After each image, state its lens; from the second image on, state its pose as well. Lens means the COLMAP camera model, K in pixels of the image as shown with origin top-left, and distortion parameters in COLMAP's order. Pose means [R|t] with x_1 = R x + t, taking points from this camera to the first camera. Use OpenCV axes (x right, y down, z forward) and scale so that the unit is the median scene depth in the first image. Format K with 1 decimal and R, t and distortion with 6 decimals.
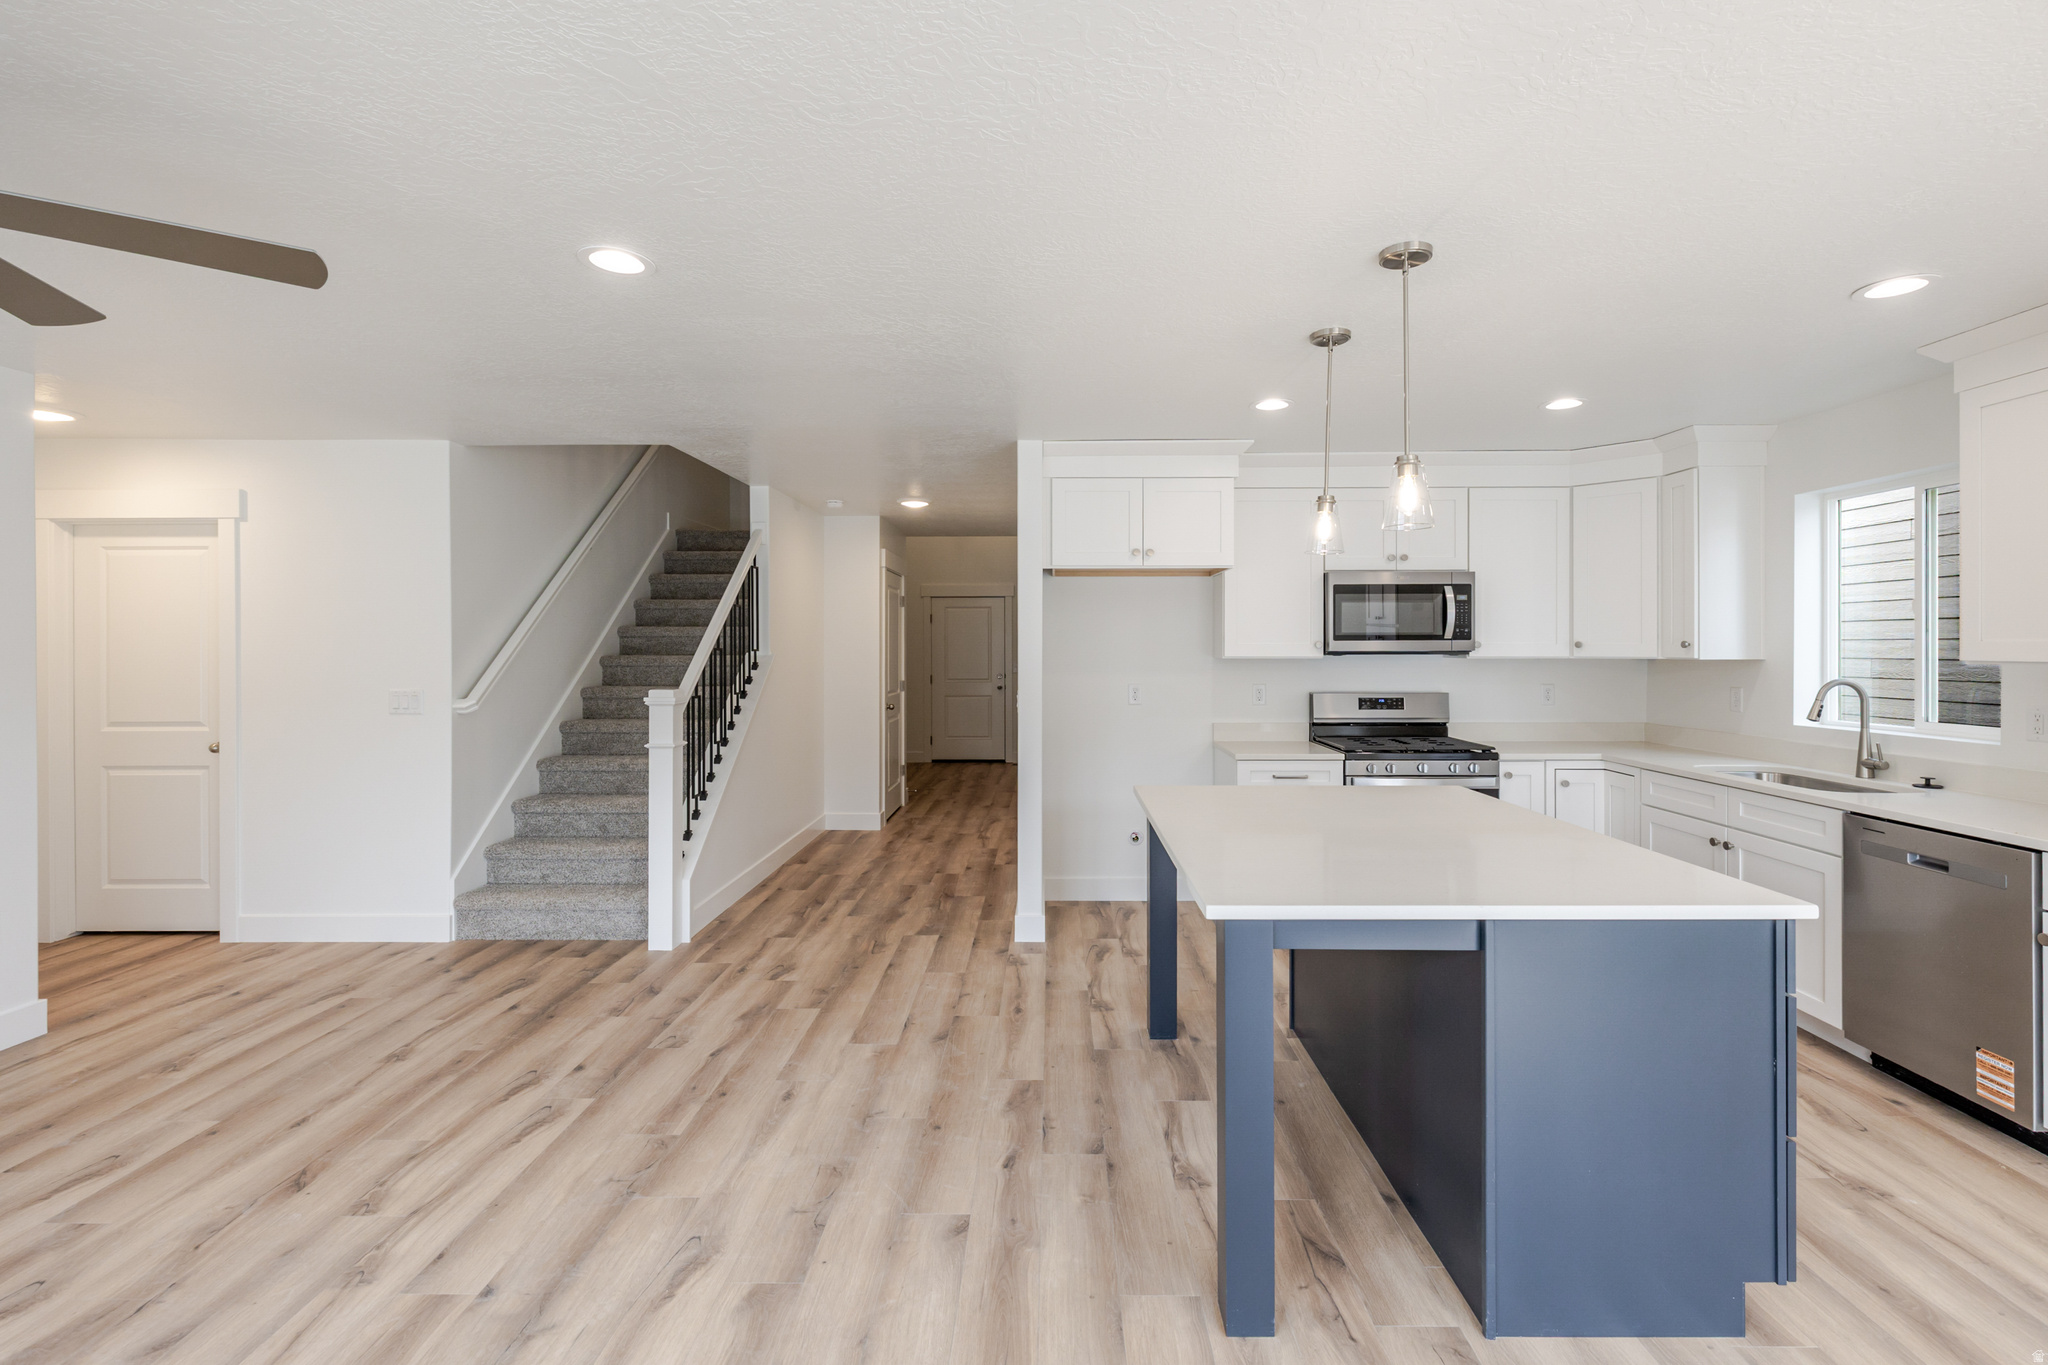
lens RADIAL K [[905.6, 0, 1045.1], [0, 905.6, 632.7], [0, 0, 1]] dist [-0.001471, 0.001062]
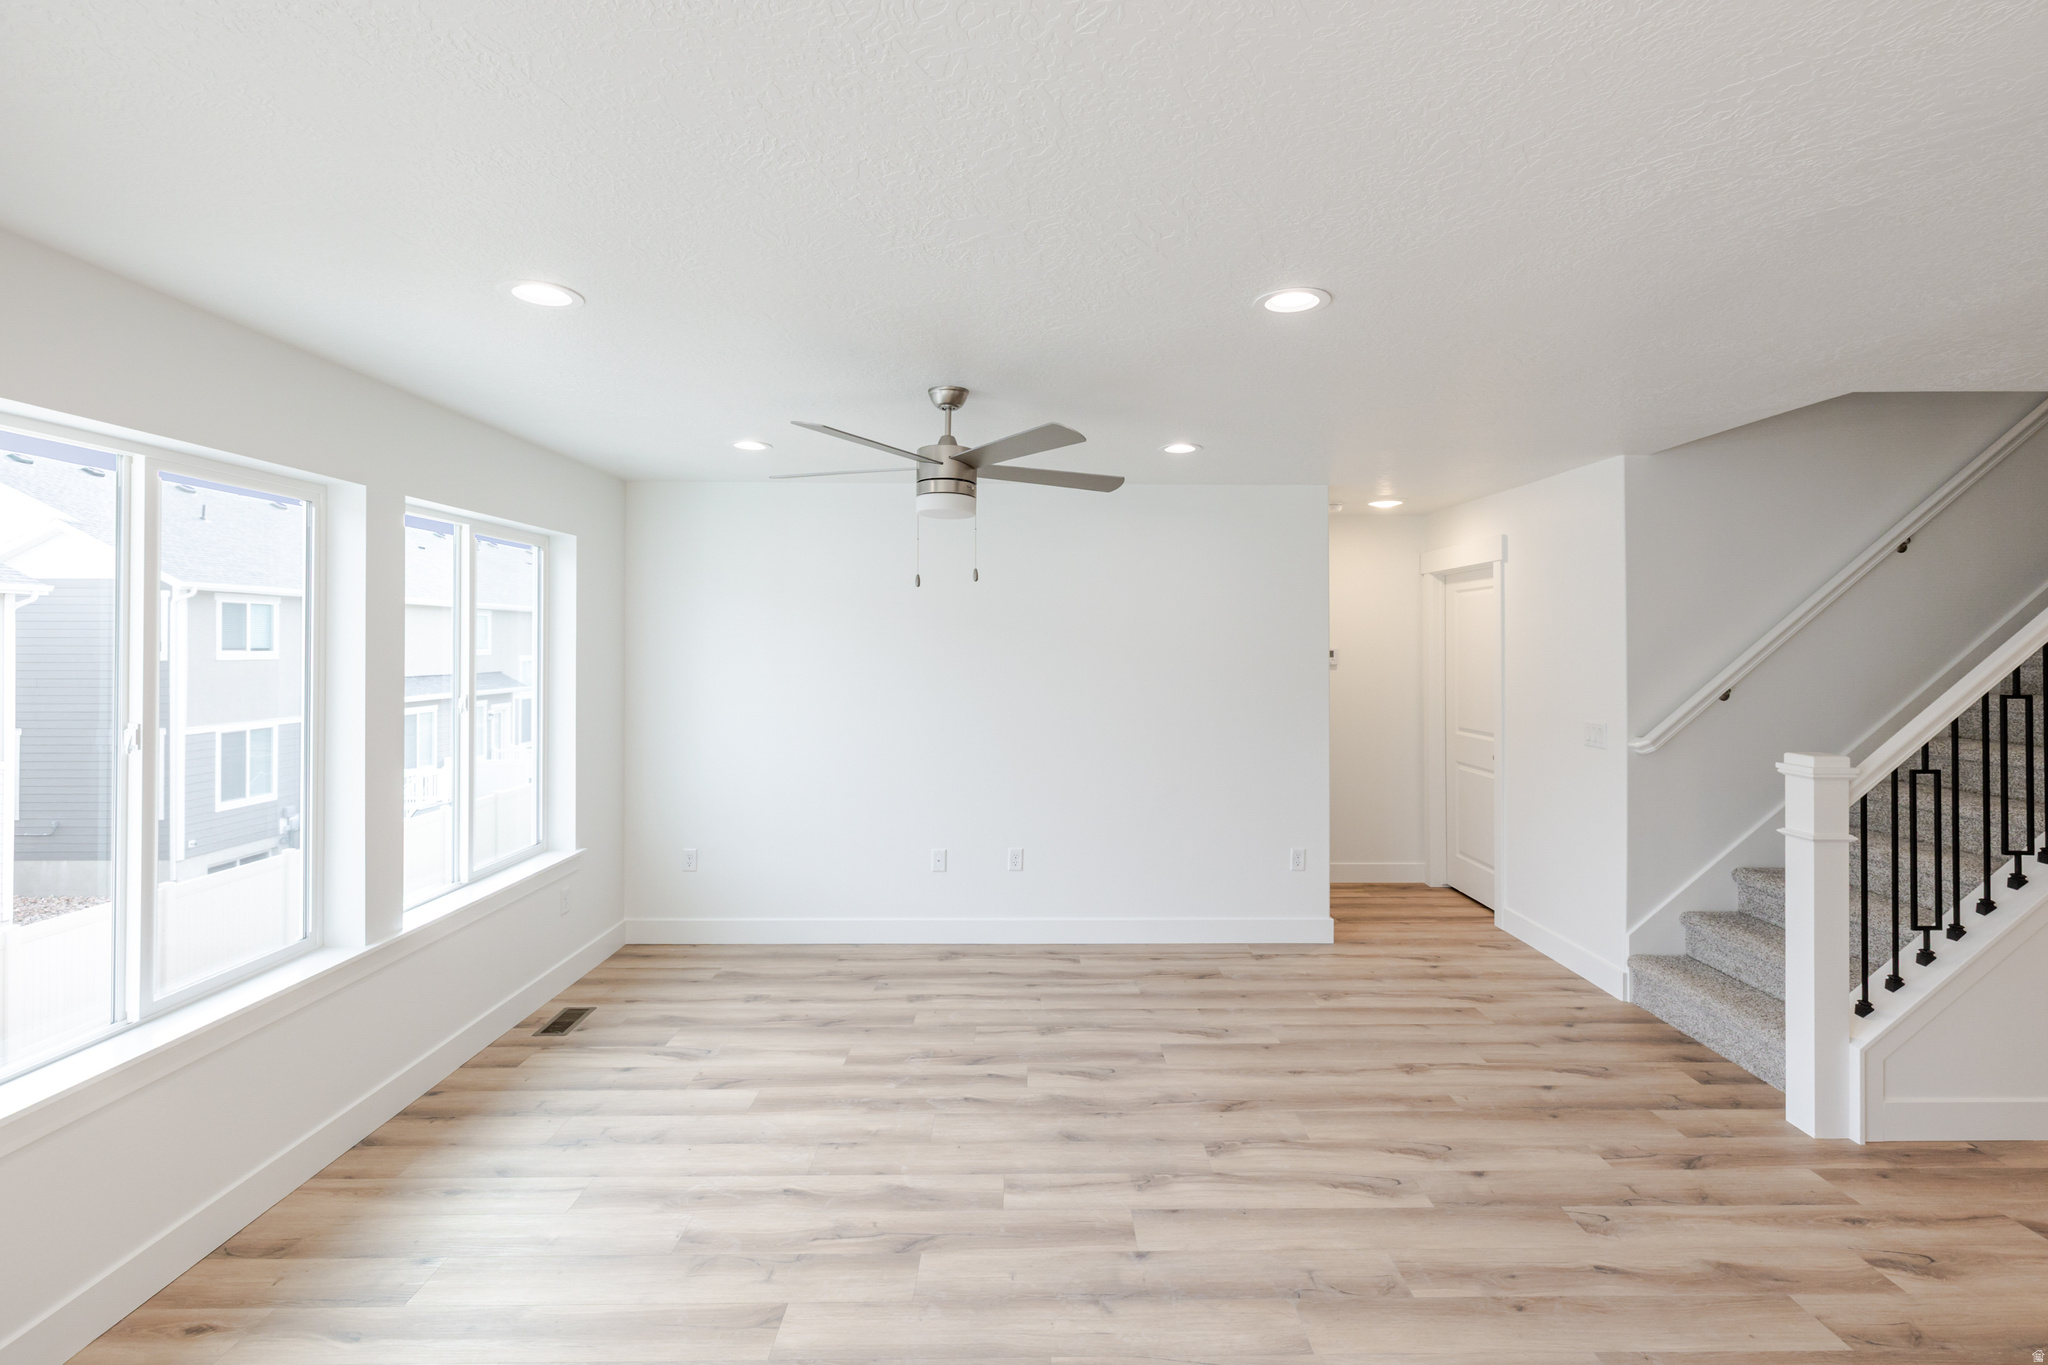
lens RADIAL K [[905.6, 0, 1020.2], [0, 905.6, 676.9], [0, 0, 1]] dist [-0.001471, 0.001062]
pose [[0.021199, 0.040382, -0.998959, 0.282289], [0.014812, 0.999062, 0.040701, -0.042155], [0.999666, -0.015659, 0.020581, 0.436238]]
